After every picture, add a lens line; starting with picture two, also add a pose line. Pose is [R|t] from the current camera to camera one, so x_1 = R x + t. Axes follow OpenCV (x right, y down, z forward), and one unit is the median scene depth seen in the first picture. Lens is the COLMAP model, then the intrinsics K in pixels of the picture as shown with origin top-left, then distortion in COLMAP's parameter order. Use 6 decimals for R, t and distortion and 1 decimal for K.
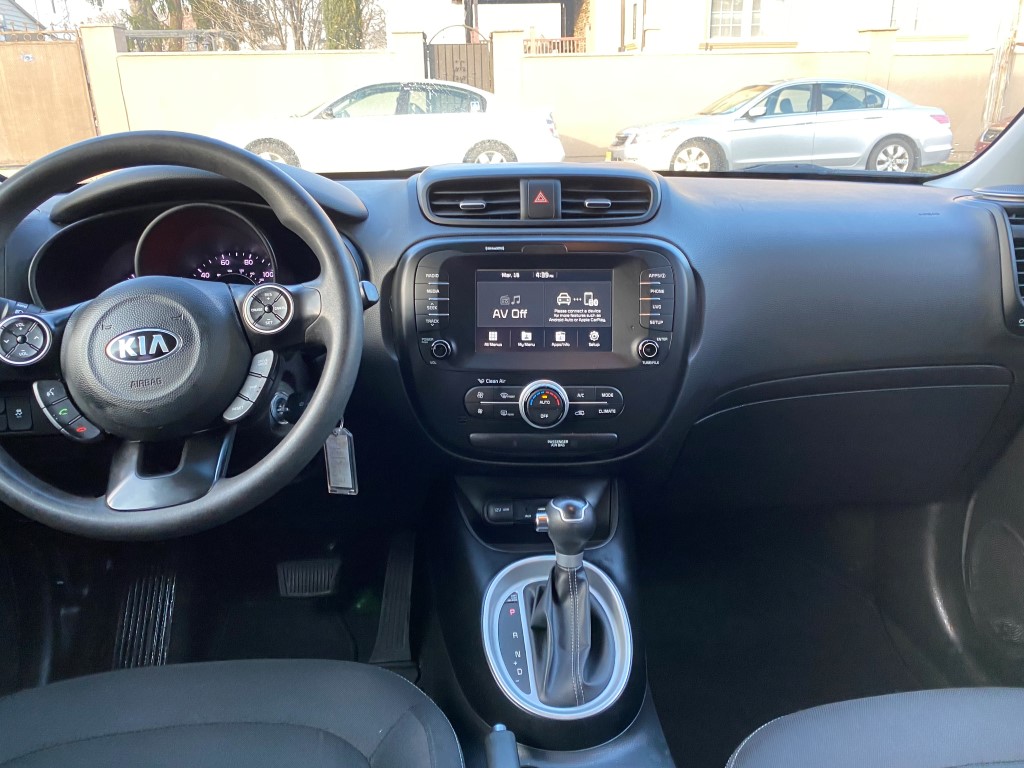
lens RADIAL K [[791.0, 0, 516.8], [0, 791.0, 380.2], [0, 0, 1]] dist [0.005437, 0.001547]
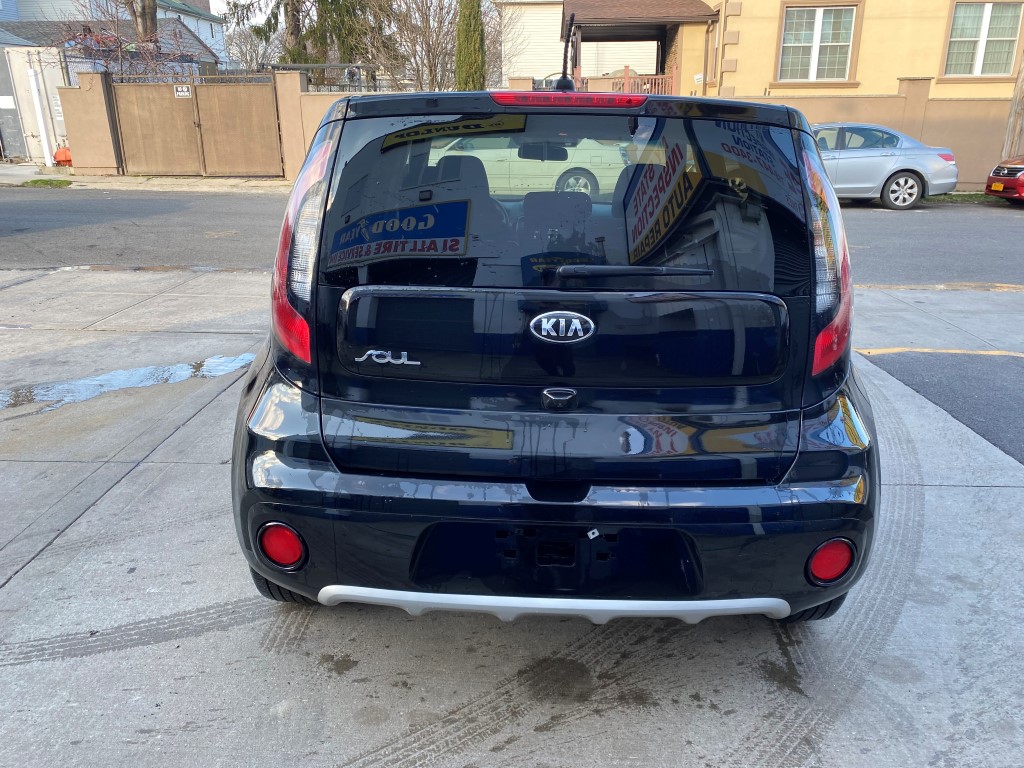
lens RADIAL K [[789.3, 0, 512.5], [0, 789.3, 379.8], [0, 0, 1]] dist [0.006802, 0.001446]
pose [[0.990716, 0.056715, -0.123551, 0.038822], [-0.058692, 0.998199, -0.012421, 0.067971], [0.122624, 0.019557, 0.992260, -0.287535]]
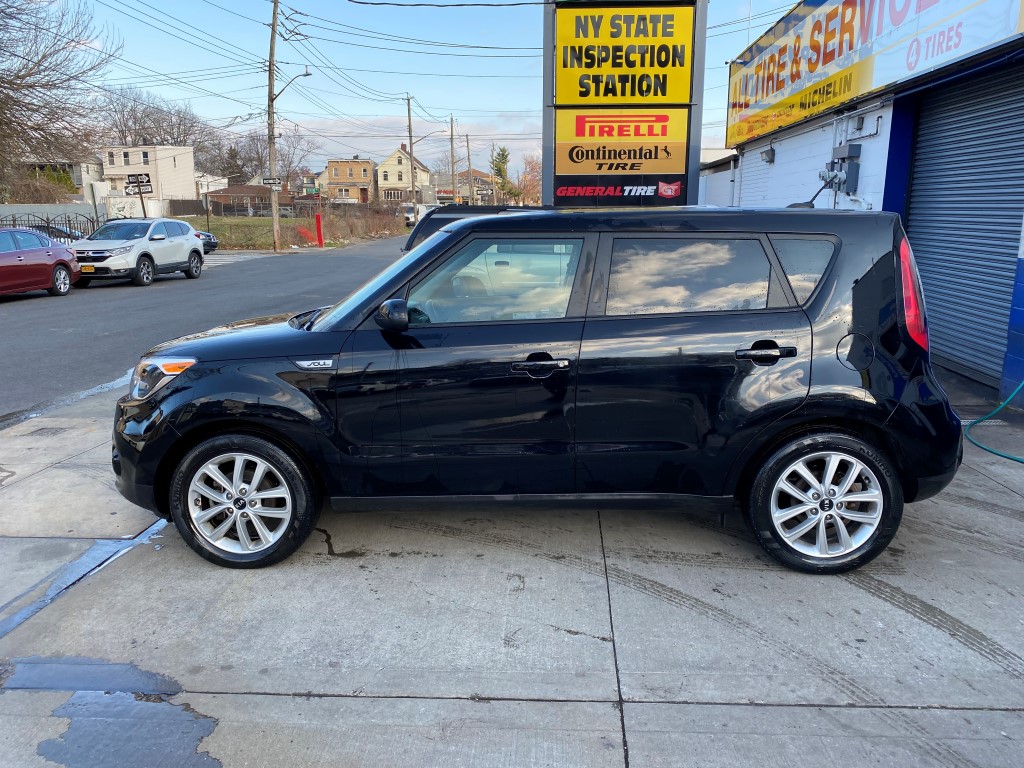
lens RADIAL K [[781.1, 0, 512.0], [0, 781.1, 384.0], [0, 0, 1]] dist [0.017227, -0.013321]
pose [[0.170774, -0.191232, 0.966575, -0.359725], [0.327794, 0.936134, 0.127295, -0.018530], [-0.929186, 0.295099, 0.222552, -0.031371]]
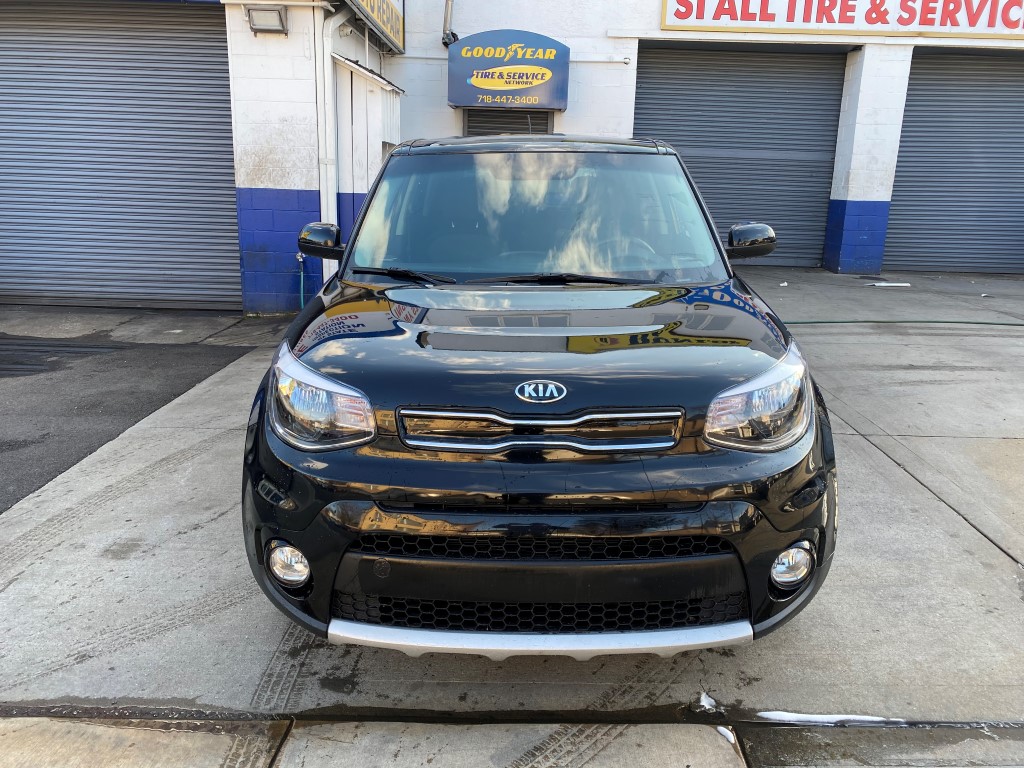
lens RADIAL K [[789.3, 0, 512.5], [0, 789.3, 379.8], [0, 0, 1]] dist [0.006802, 0.001446]
pose [[-0.991946, -0.033044, 0.122275, -0.025924], [0.041425, 0.827645, 0.559721, -0.143879], [-0.119696, 0.560278, -0.819610, 0.346425]]
